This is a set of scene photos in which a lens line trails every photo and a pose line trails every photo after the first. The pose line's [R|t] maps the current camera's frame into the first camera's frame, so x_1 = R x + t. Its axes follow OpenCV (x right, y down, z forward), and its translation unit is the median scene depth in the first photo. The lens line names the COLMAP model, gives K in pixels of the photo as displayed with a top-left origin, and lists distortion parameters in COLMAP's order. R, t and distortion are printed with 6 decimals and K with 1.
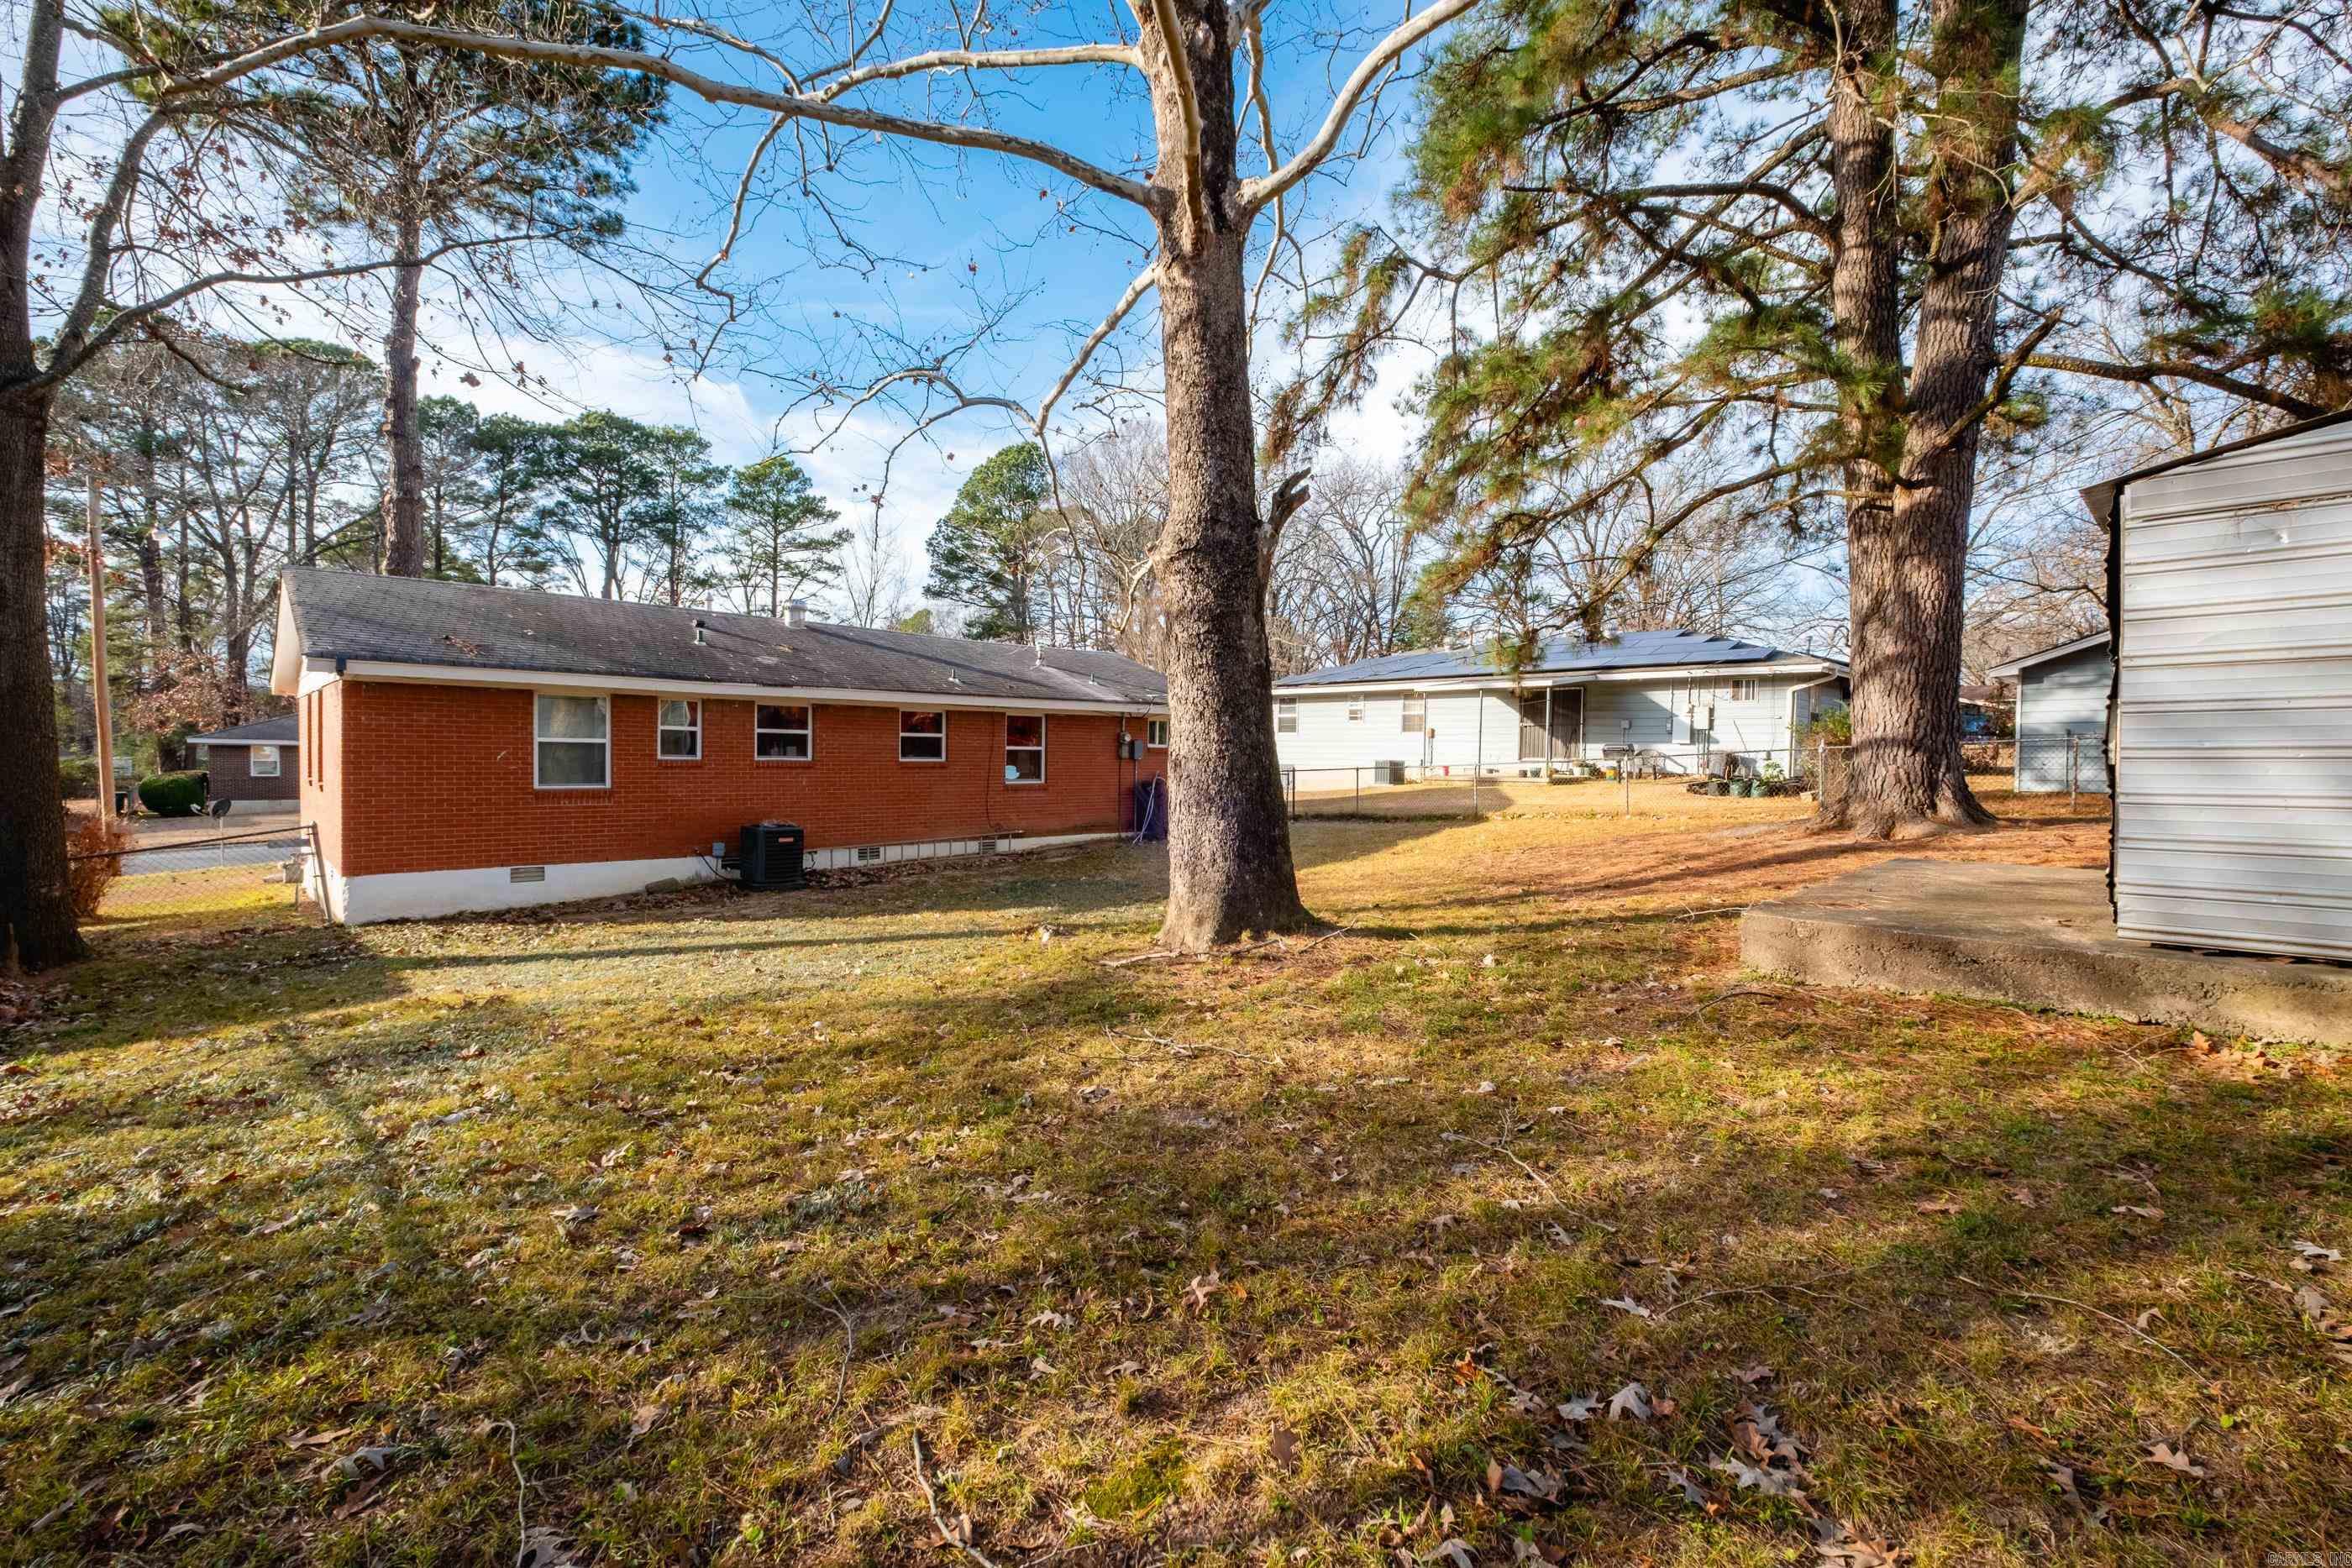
lens RADIAL K [[1022.1, 0, 1175.0], [0, 1022.1, 752.0], [0, 0, 1]] dist [-0.000726, -0.004618]
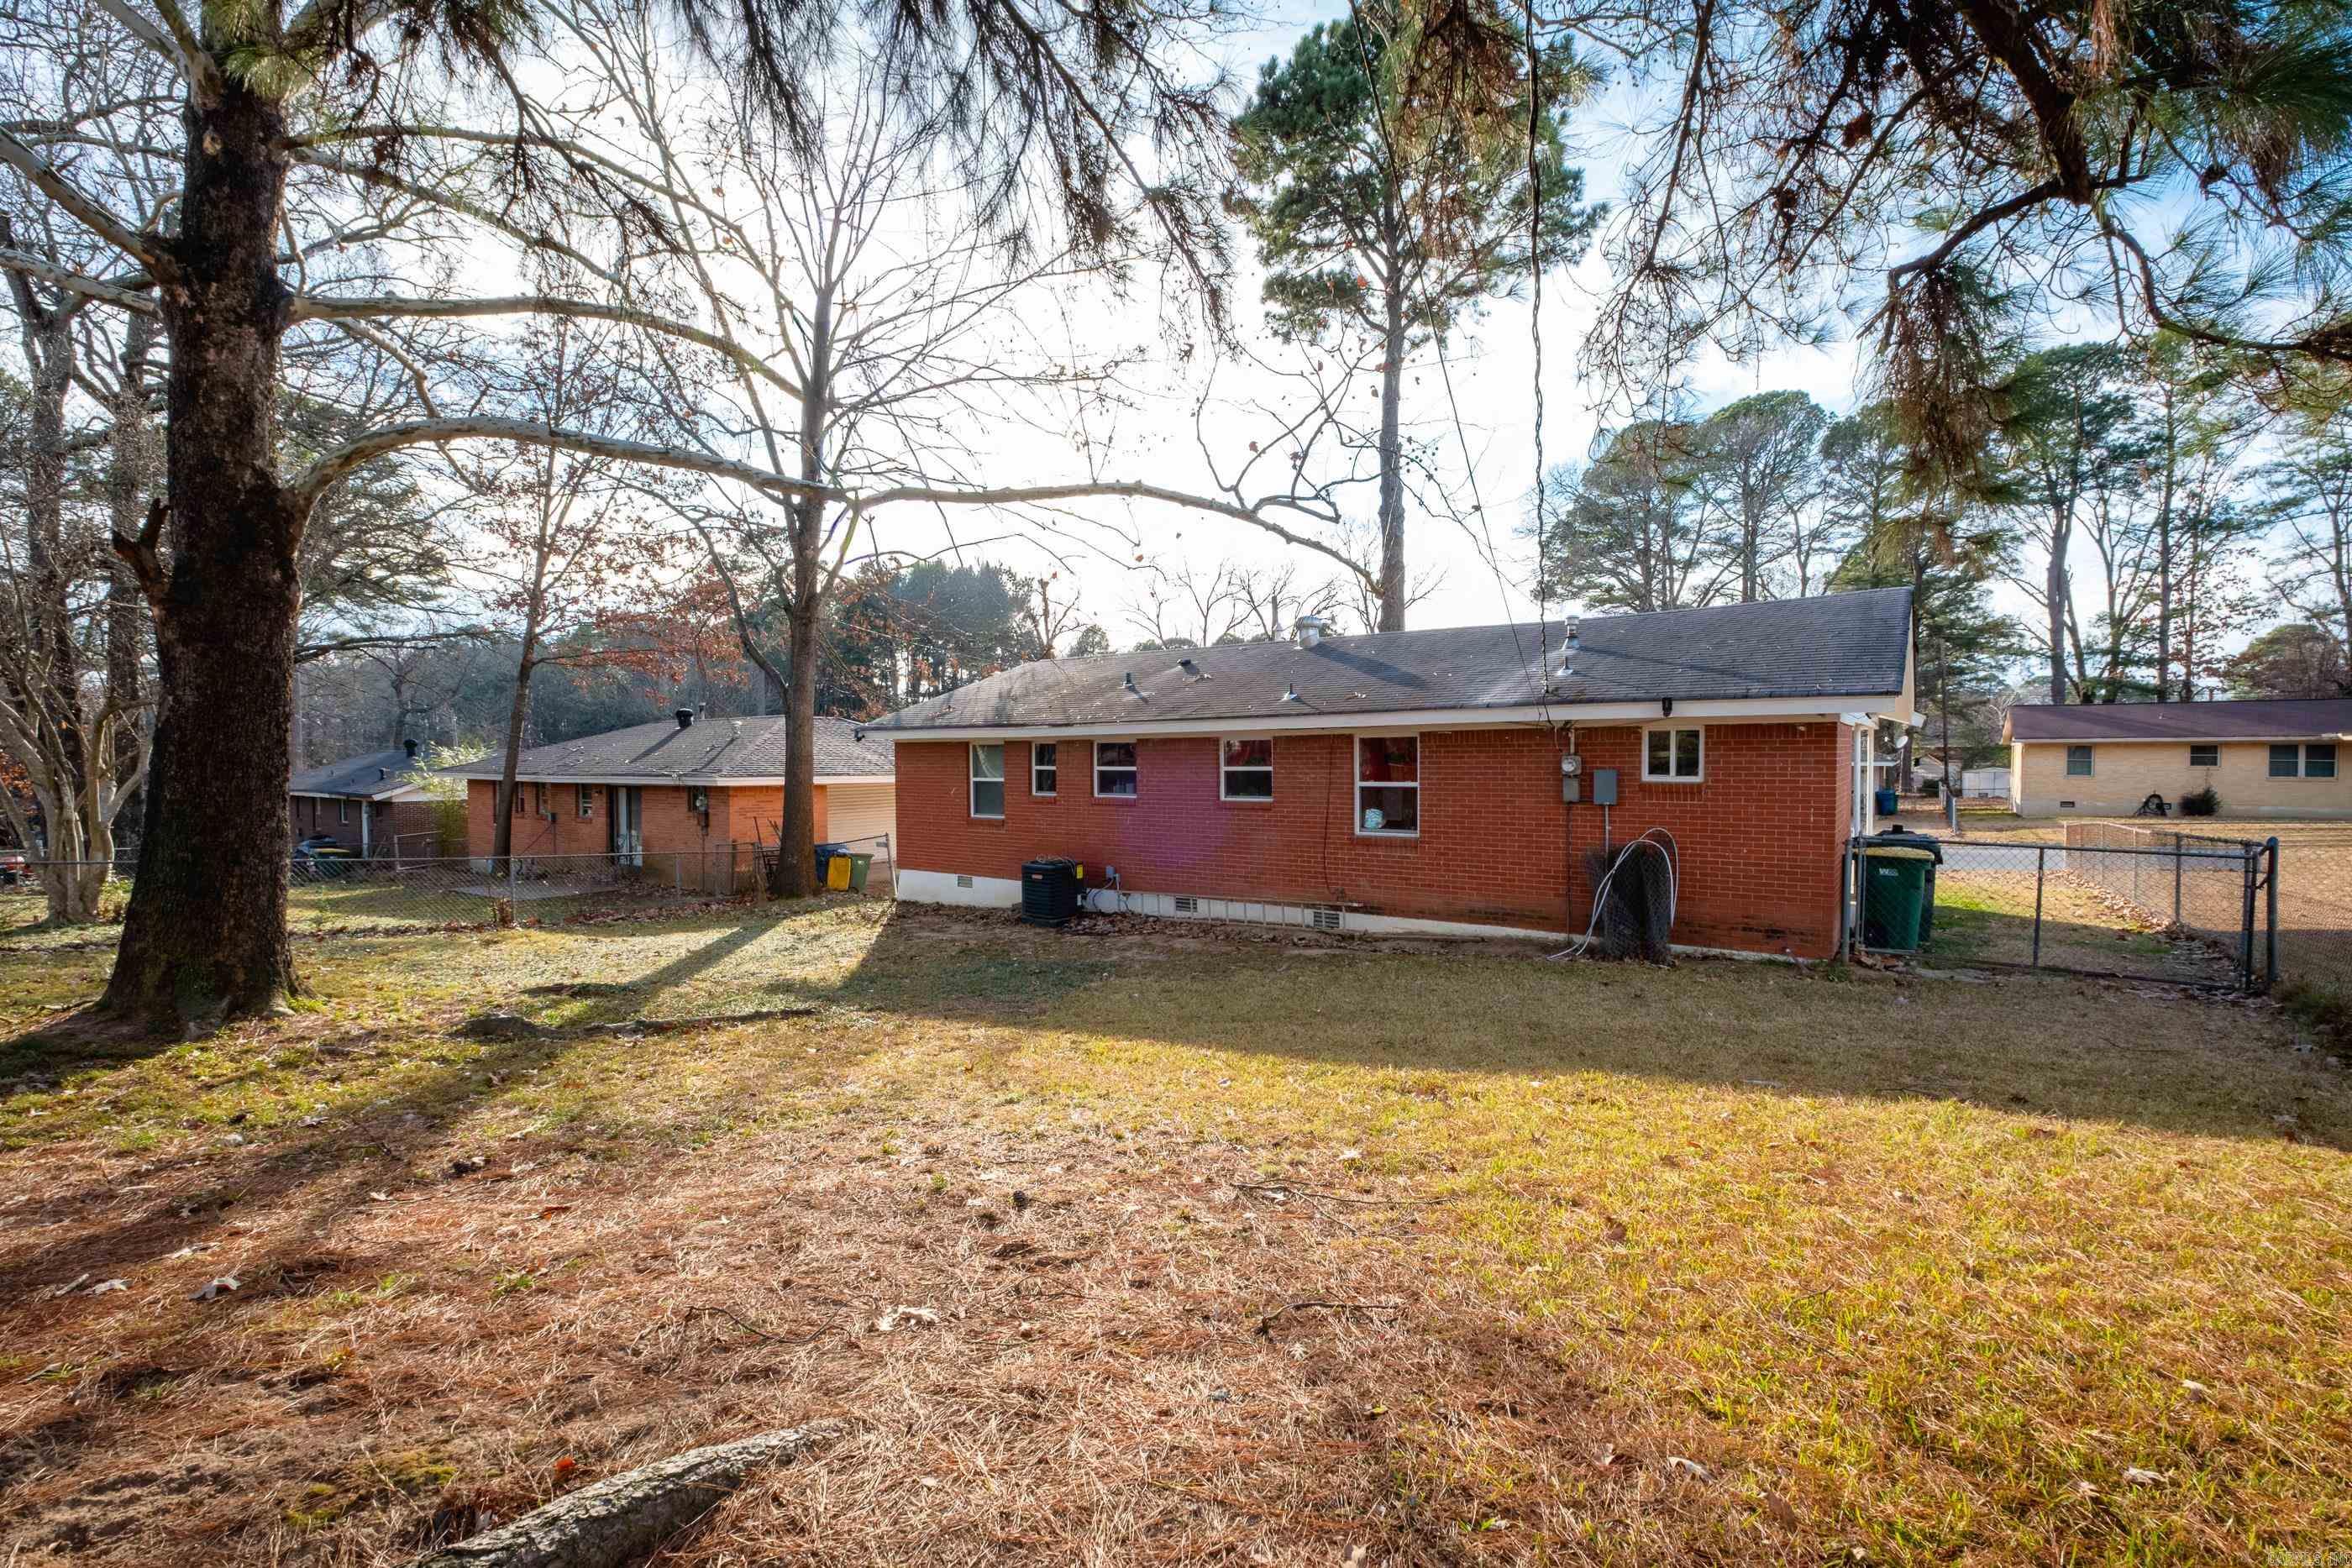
lens RADIAL K [[1000.1, 0, 1187.8], [0, 1000.1, 765.8], [0, 0, 1]] dist [0.000132, -0.003332]
pose [[0.152078, -0.030328, -0.987903, 0.235190], [-0.007055, 0.999470, -0.031770, 0.002938], [0.988343, 0.011801, 0.151783, 0.365596]]
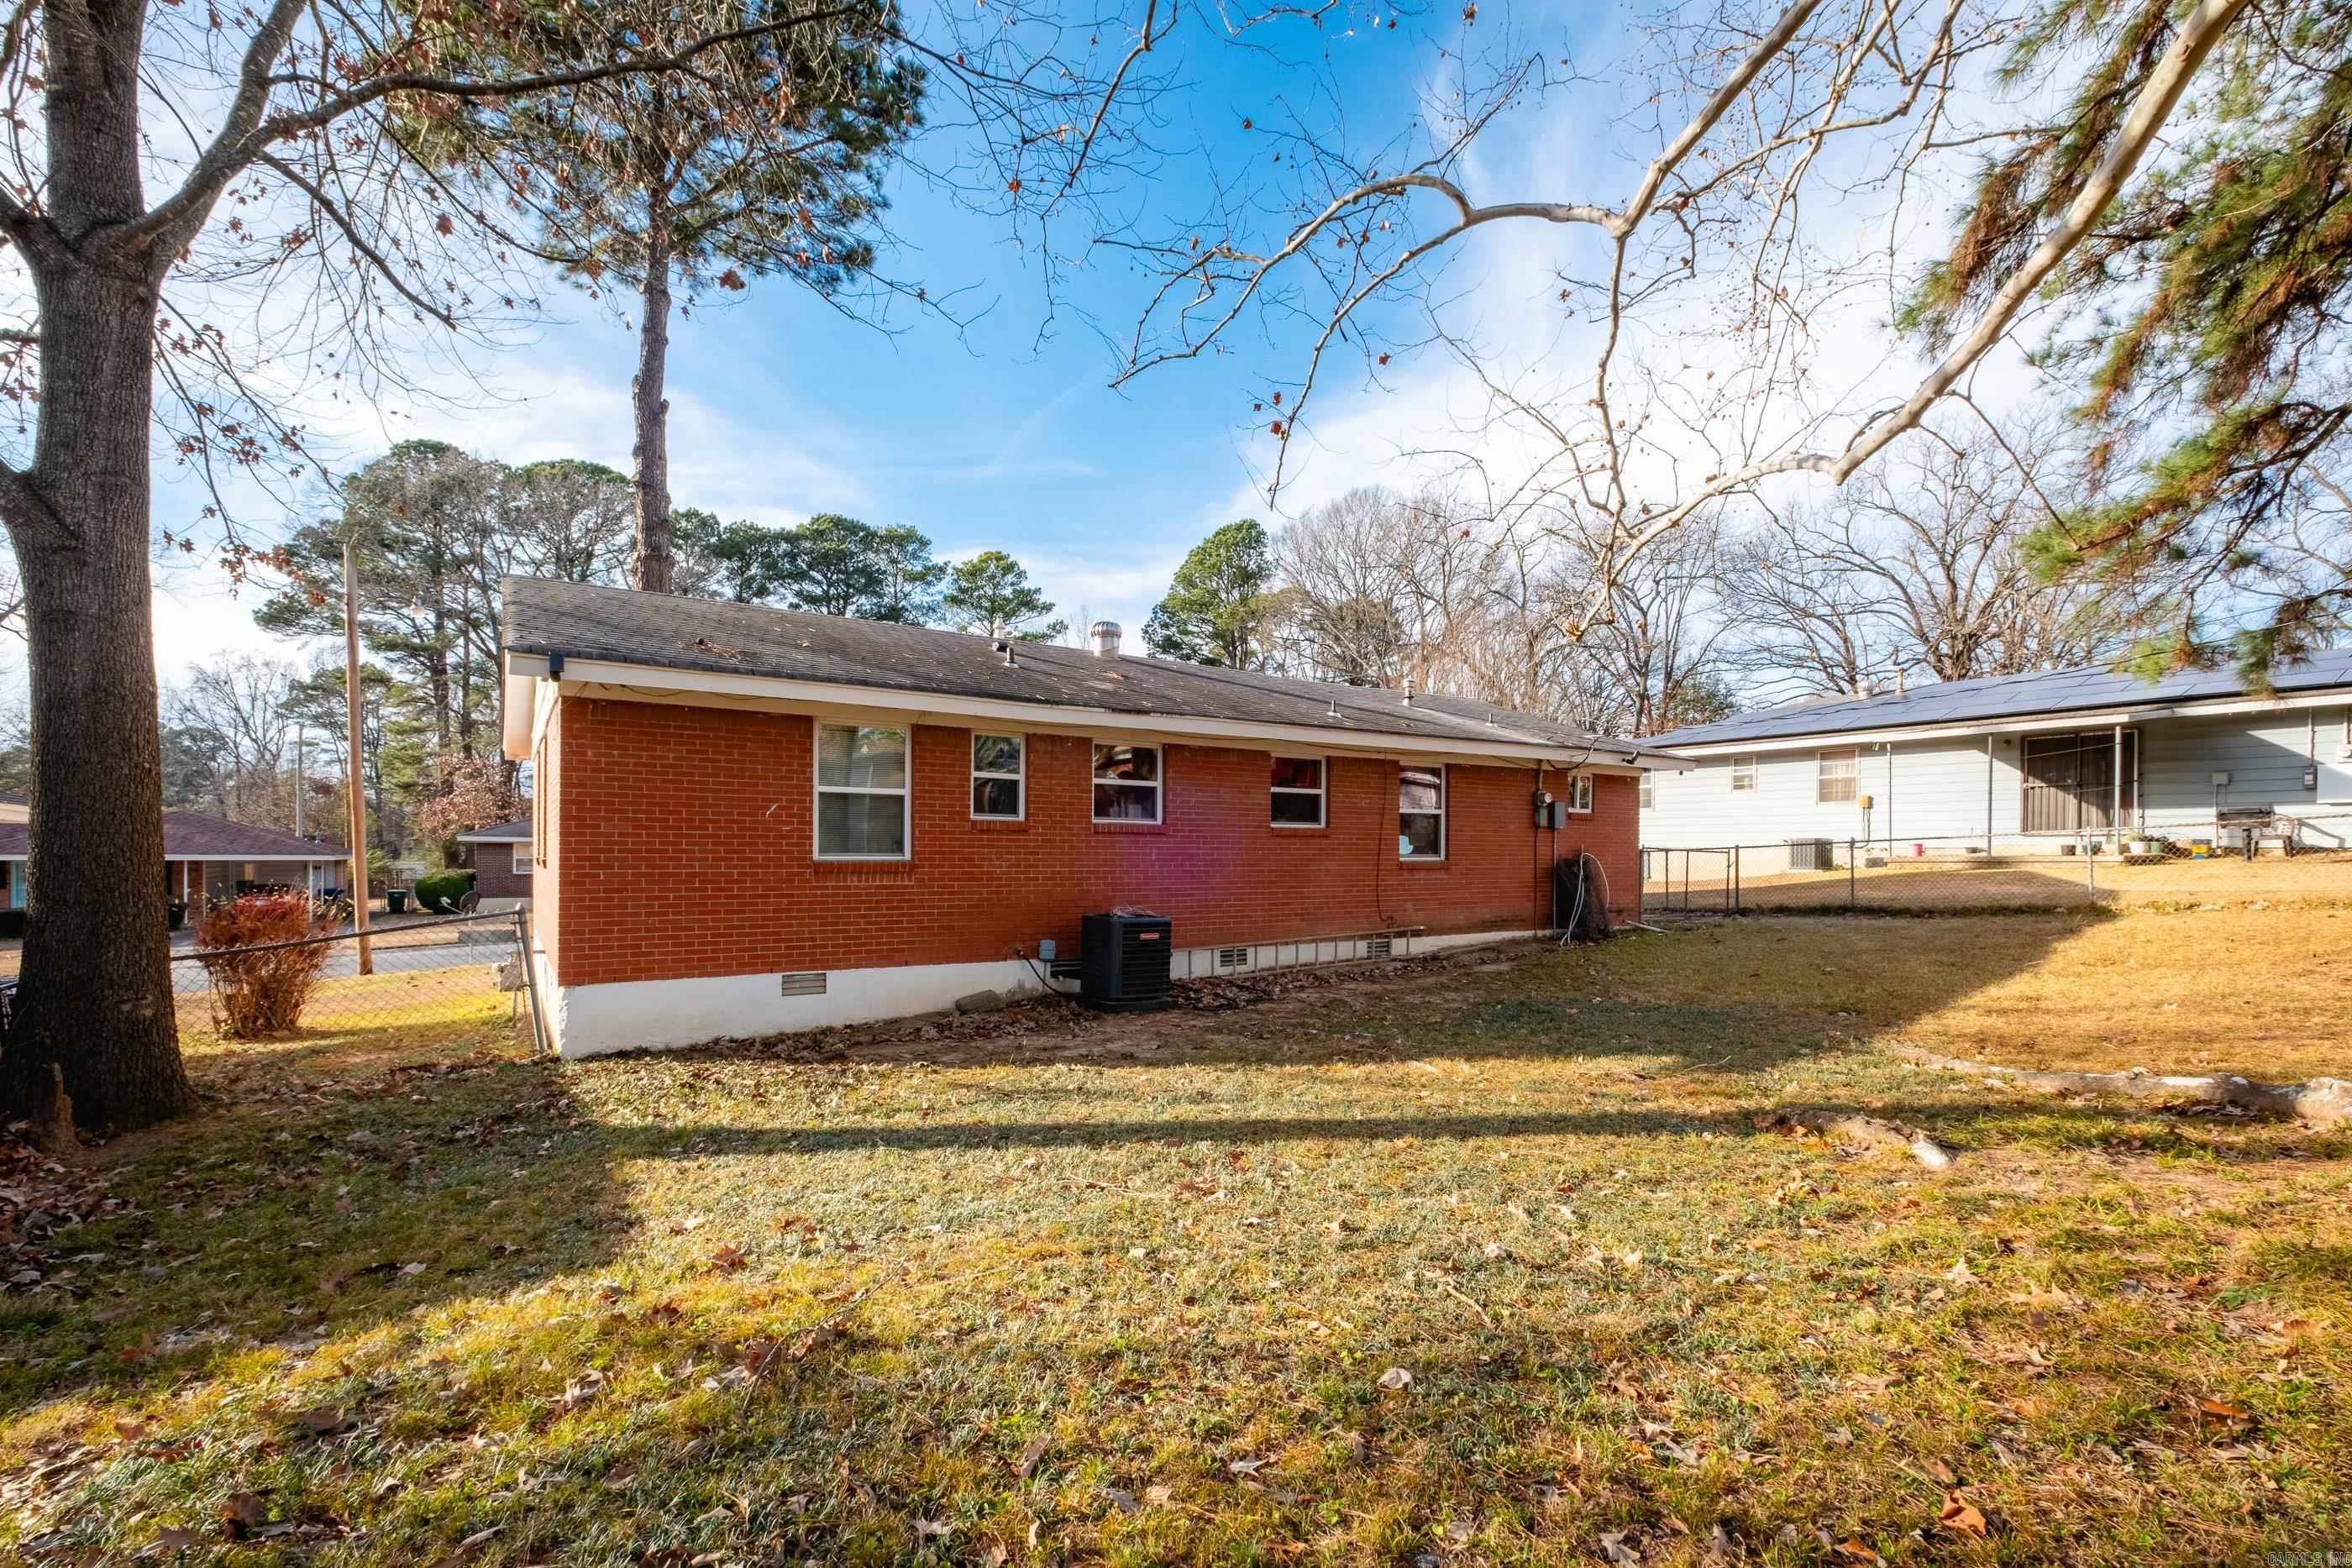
lens RADIAL K [[1046.0, 0, 1180.1], [0, 1046.0, 814.1], [0, 0, 1]] dist [0.003563, 0.000411]
pose [[0.983602, -0.015835, -0.179658, -0.086386], [0.009314, 0.999269, -0.037084, 0.011444], [0.180114, 0.034803, 0.983030, 0.117382]]
